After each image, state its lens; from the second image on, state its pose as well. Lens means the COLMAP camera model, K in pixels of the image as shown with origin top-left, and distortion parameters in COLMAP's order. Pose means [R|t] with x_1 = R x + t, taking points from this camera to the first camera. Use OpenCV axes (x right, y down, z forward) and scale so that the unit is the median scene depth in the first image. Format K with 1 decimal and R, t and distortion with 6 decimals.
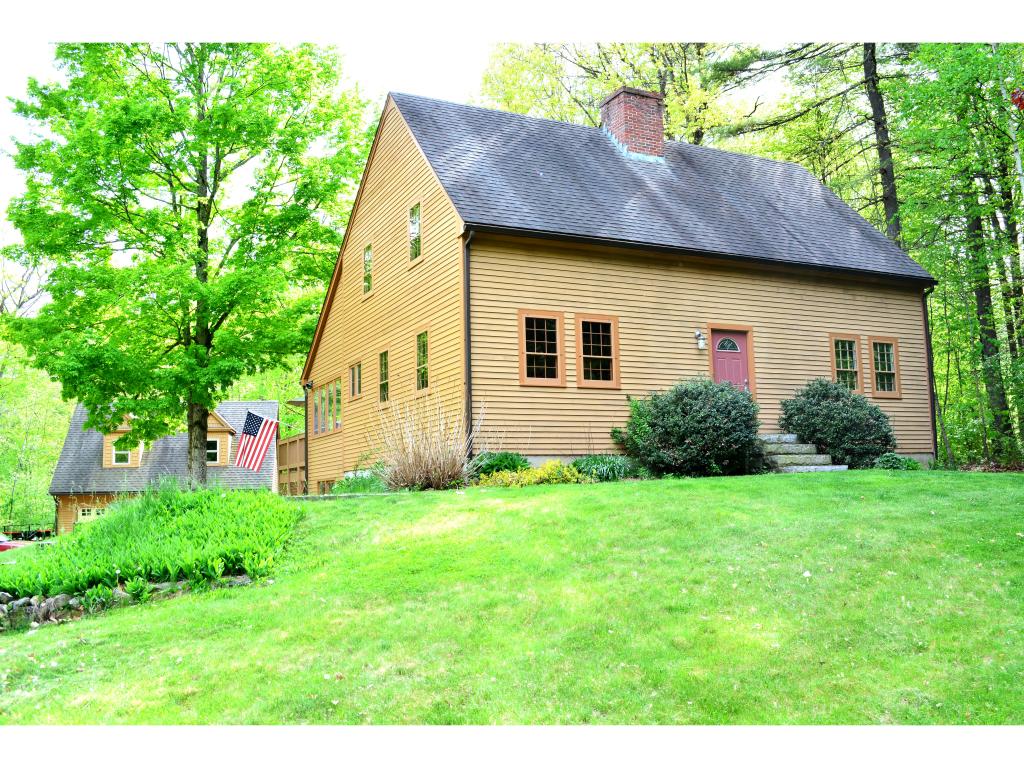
lens RADIAL K [[942.7, 0, 512.0], [0, 942.7, 384.0], [0, 0, 1]] dist [-0.028219, 0.002380]
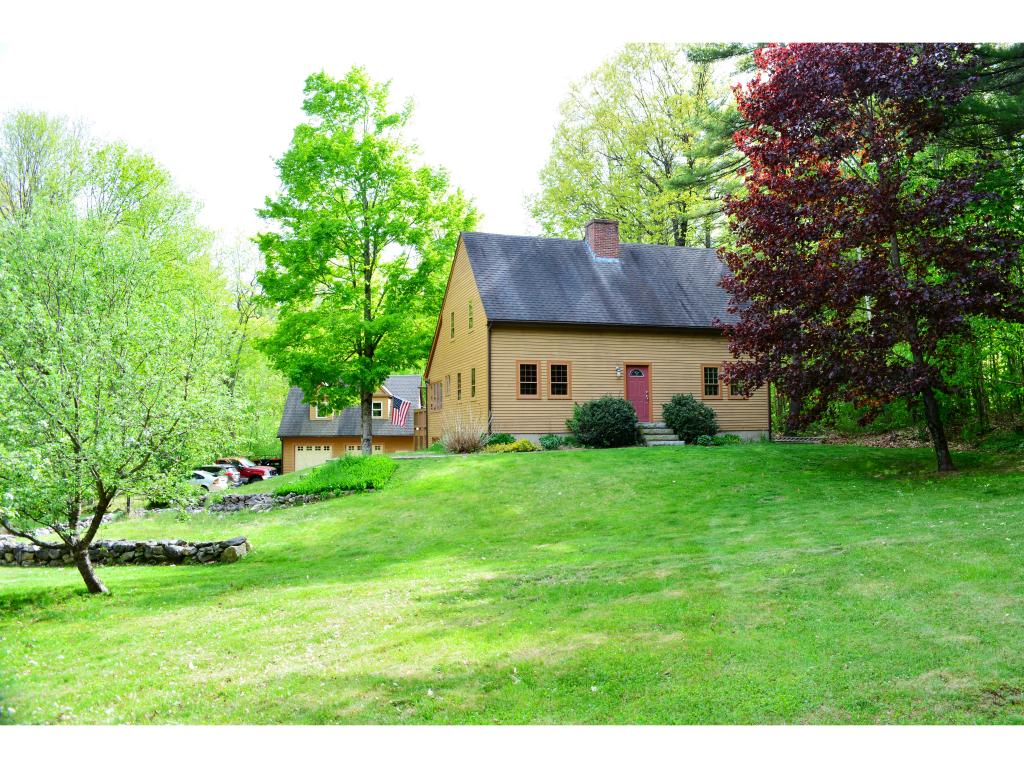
lens RADIAL K [[802.6, 0, 512.0], [0, 802.6, 384.0], [0, 0, 1]] dist [0.001009, -0.000515]
pose [[0.988211, 0.004295, -0.153038, 0.229380], [0.005274, 0.998058, 0.062069, -0.119977], [0.153007, -0.062145, 0.986269, -0.602600]]
